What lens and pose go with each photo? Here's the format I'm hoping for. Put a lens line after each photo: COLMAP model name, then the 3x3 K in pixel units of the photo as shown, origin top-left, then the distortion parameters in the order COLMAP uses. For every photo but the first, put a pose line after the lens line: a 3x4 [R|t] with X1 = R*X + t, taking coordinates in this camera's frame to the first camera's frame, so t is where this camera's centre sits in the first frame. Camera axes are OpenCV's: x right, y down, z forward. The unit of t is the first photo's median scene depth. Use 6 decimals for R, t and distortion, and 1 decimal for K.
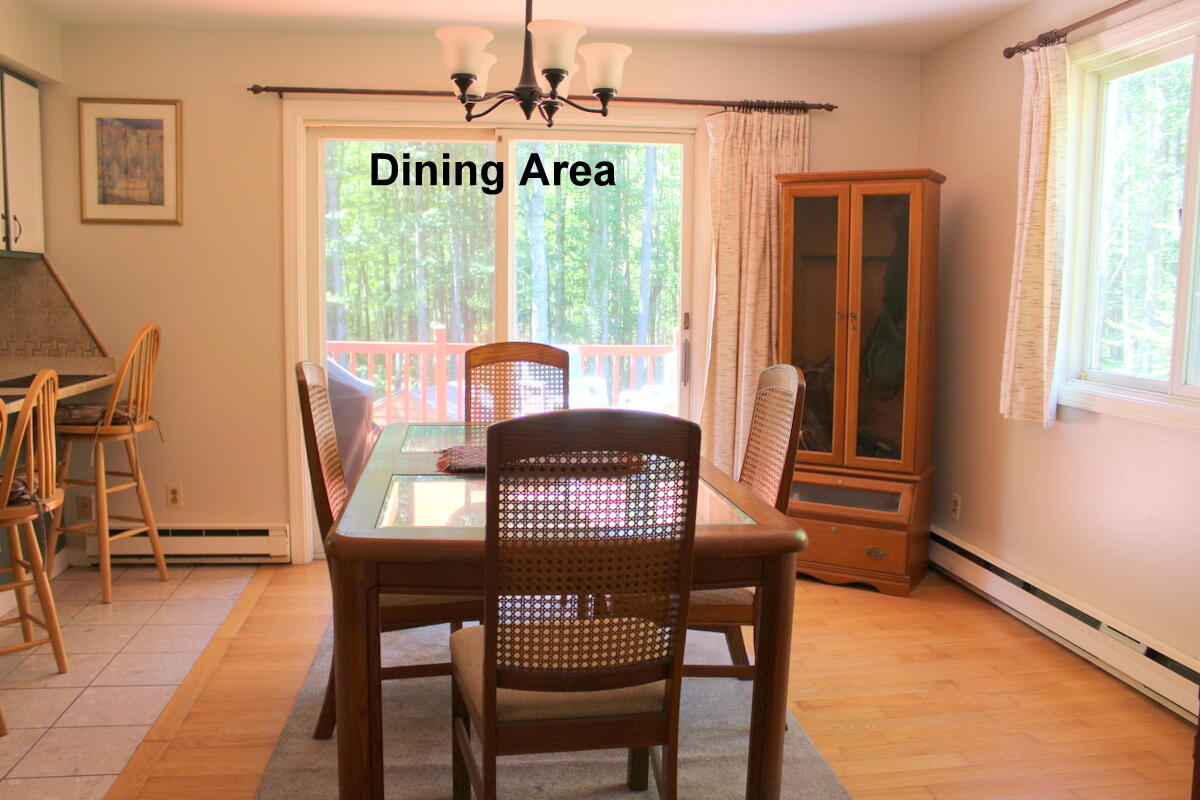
lens RADIAL K [[1014.0, 0, 592.6], [0, 1014.0, 391.3], [0, 0, 1]] dist [-0.099596, 0.069202]
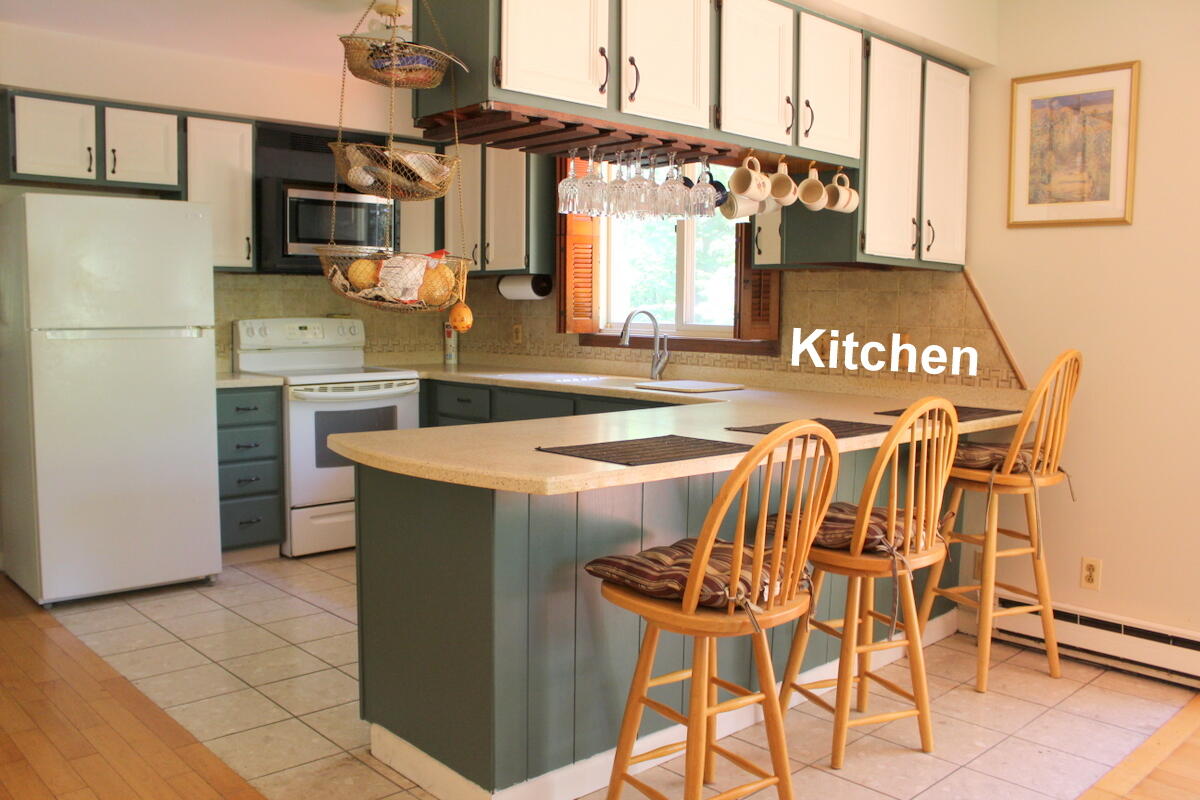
lens RADIAL K [[1014.0, 0, 595.7], [0, 1014.0, 395.3], [0, 0, 1]] dist [-0.099596, 0.069202]
pose [[0.585058, 0.064022, -0.808461, -0.030526], [-0.092801, 0.995616, 0.011685, -0.006848], [0.805665, 0.068190, 0.588434, 0.238017]]
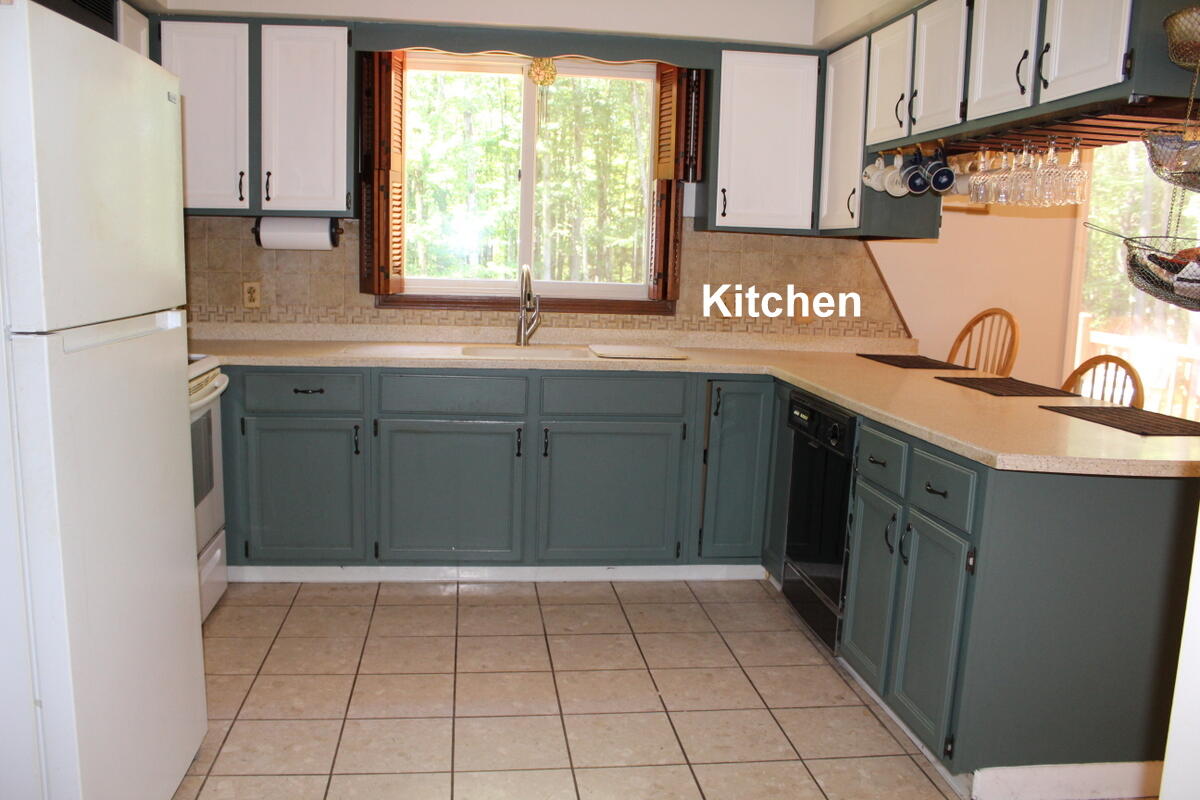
lens RADIAL K [[1014.0, 0, 600.8], [0, 1014.0, 409.5], [0, 0, 1]] dist [-0.099596, 0.069202]
pose [[0.999776, 0.020039, 0.006757, -0.850272], [-0.020323, 0.998778, 0.045059, -0.000727], [-0.005846, -0.045187, 0.998961, -0.051009]]
